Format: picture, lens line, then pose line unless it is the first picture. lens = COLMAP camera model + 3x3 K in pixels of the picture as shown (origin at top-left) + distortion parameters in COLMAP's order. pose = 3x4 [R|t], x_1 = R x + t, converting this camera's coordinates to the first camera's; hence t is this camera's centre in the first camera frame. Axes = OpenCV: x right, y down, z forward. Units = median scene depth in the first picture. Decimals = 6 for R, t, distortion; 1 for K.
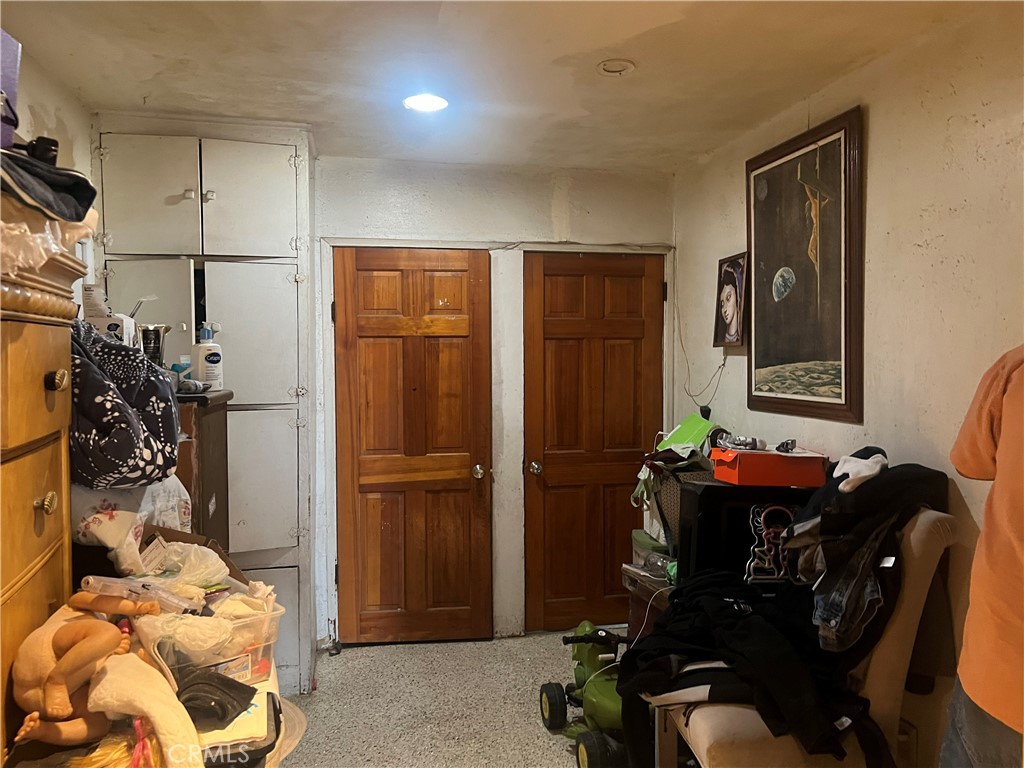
lens RADIAL K [[770.4, 0, 510.5], [0, 770.4, 384.9], [0, 0, 1]] dist [0.001739, -0.002670]
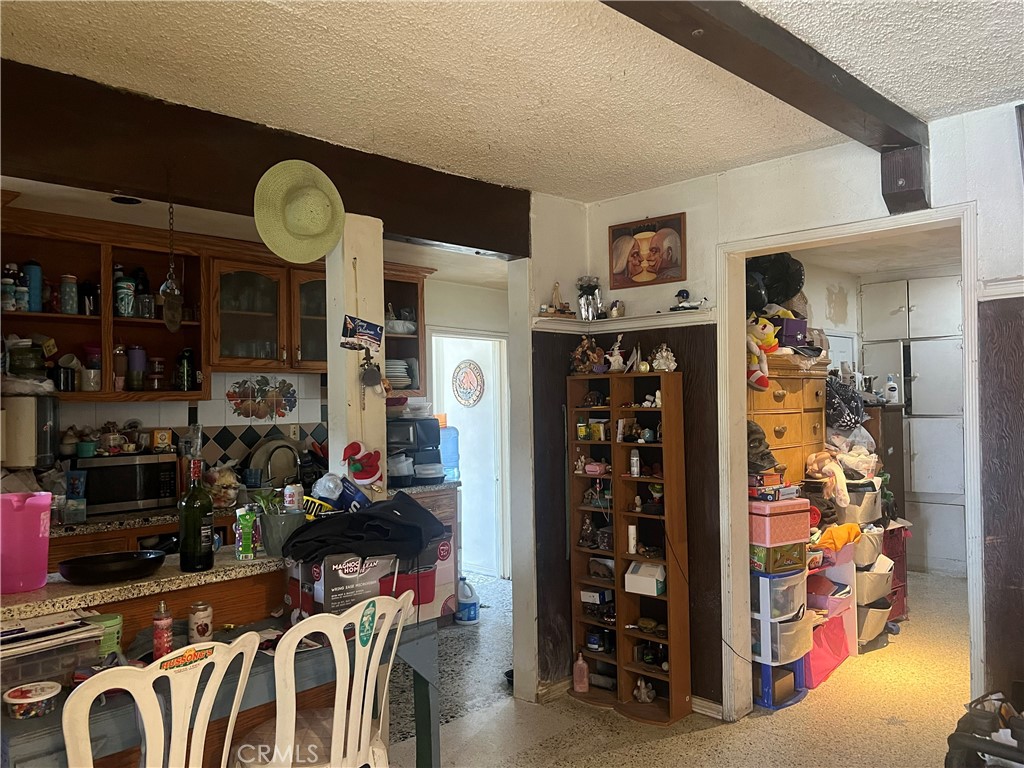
lens RADIAL K [[770.4, 0, 510.7], [0, 770.4, 387.7], [0, 0, 1]] dist [0.001739, -0.002670]
pose [[0.544188, -0.015650, -0.838818, 1.358439], [-0.025709, 0.999045, -0.035319, 0.105122], [0.838570, 0.040786, 0.543266, -1.796321]]
